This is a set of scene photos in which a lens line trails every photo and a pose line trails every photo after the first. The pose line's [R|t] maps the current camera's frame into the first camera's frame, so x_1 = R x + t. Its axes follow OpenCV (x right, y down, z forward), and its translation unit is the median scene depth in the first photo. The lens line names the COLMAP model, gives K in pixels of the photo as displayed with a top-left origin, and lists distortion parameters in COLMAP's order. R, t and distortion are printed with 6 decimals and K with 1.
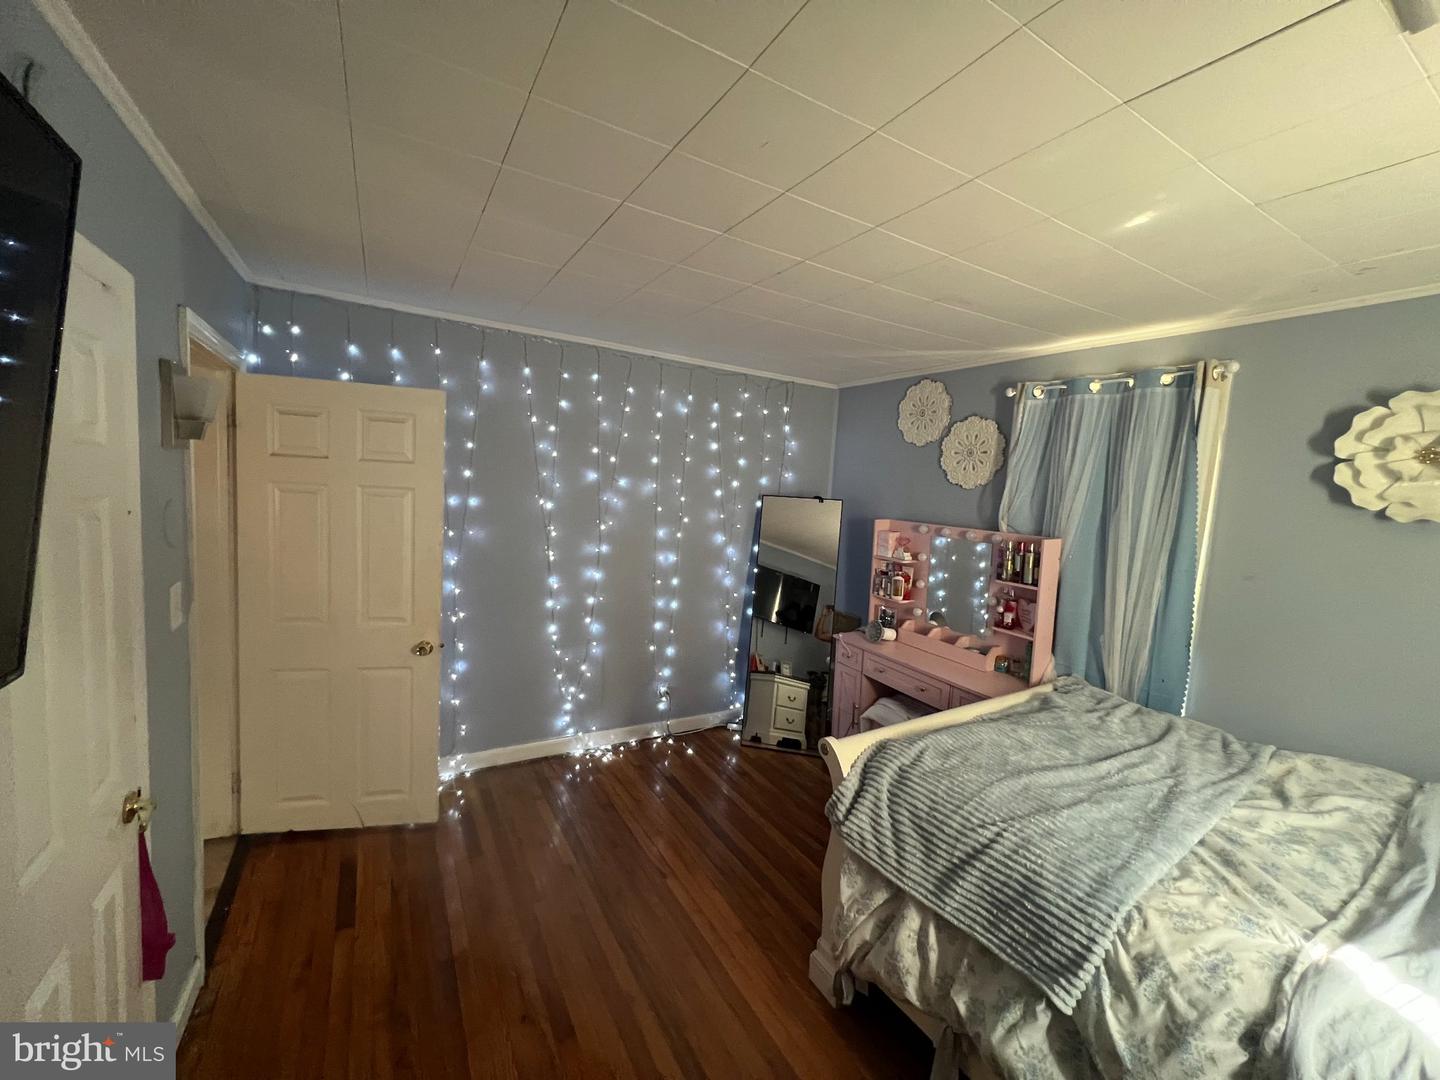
lens RADIAL K [[575.5, 0, 714.9], [0, 575.5, 536.6], [0, 0, 1]] dist [0.003040, -0.000060]
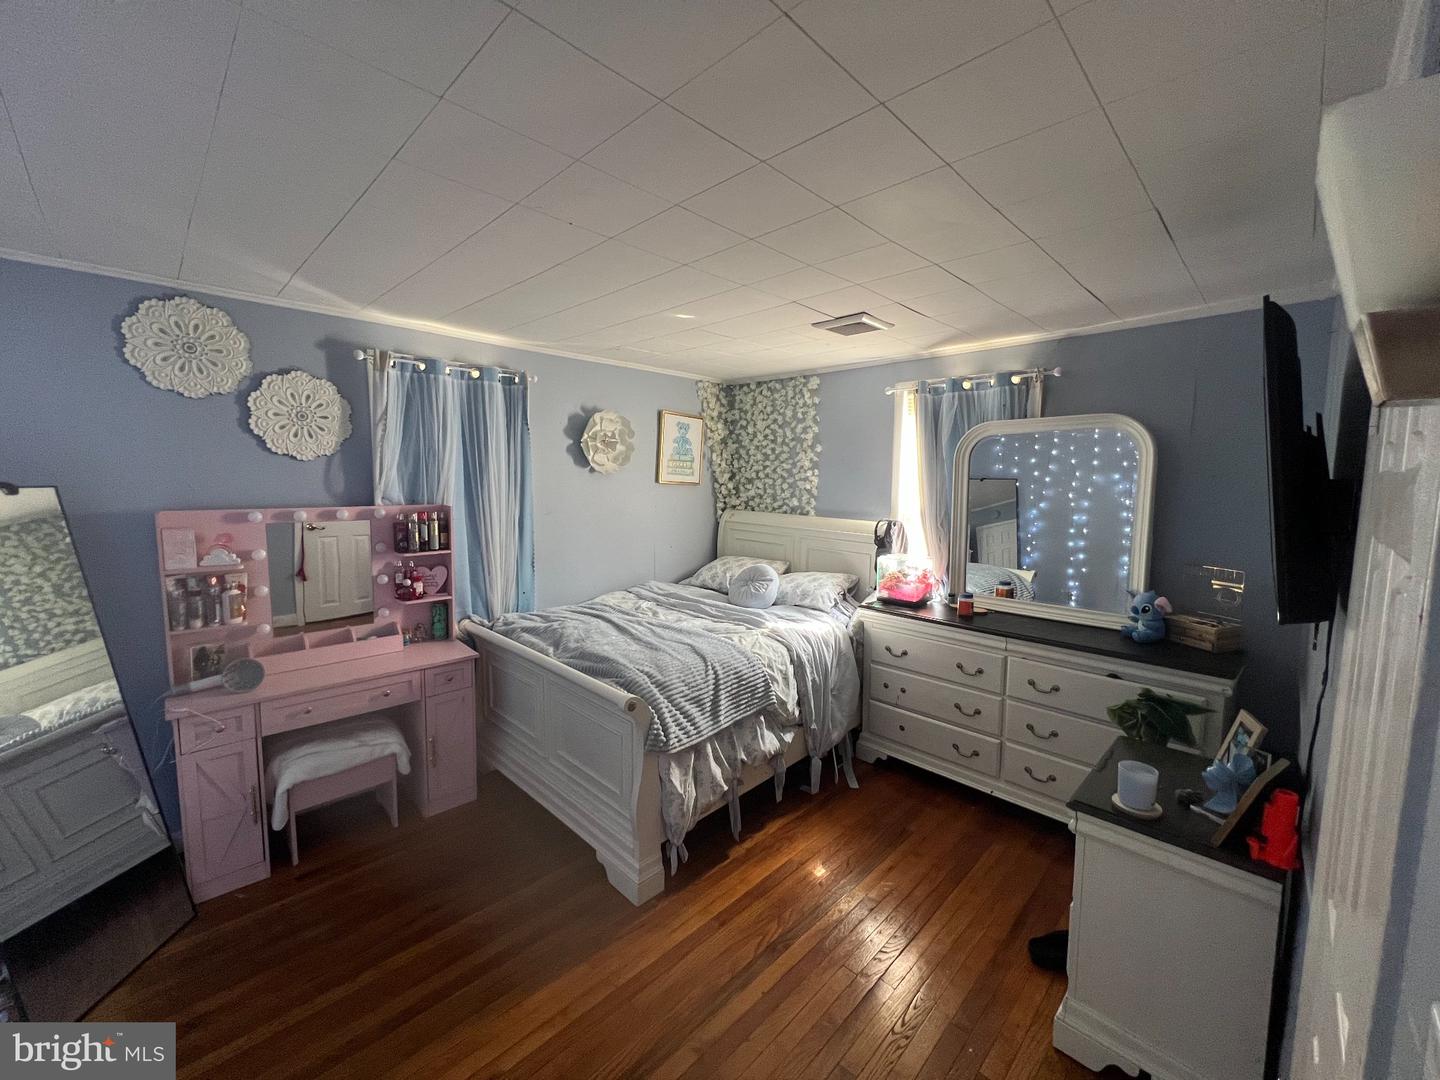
lens RADIAL K [[575.5, 0, 714.3], [0, 575.5, 536.6], [0, 0, 1]] dist [0.003040, -0.000060]
pose [[-0.254520, -0.158413, 0.954005, -0.554210], [0.068065, 0.981111, 0.181073, -0.092101], [-0.964669, 0.111021, -0.238930, 0.693757]]
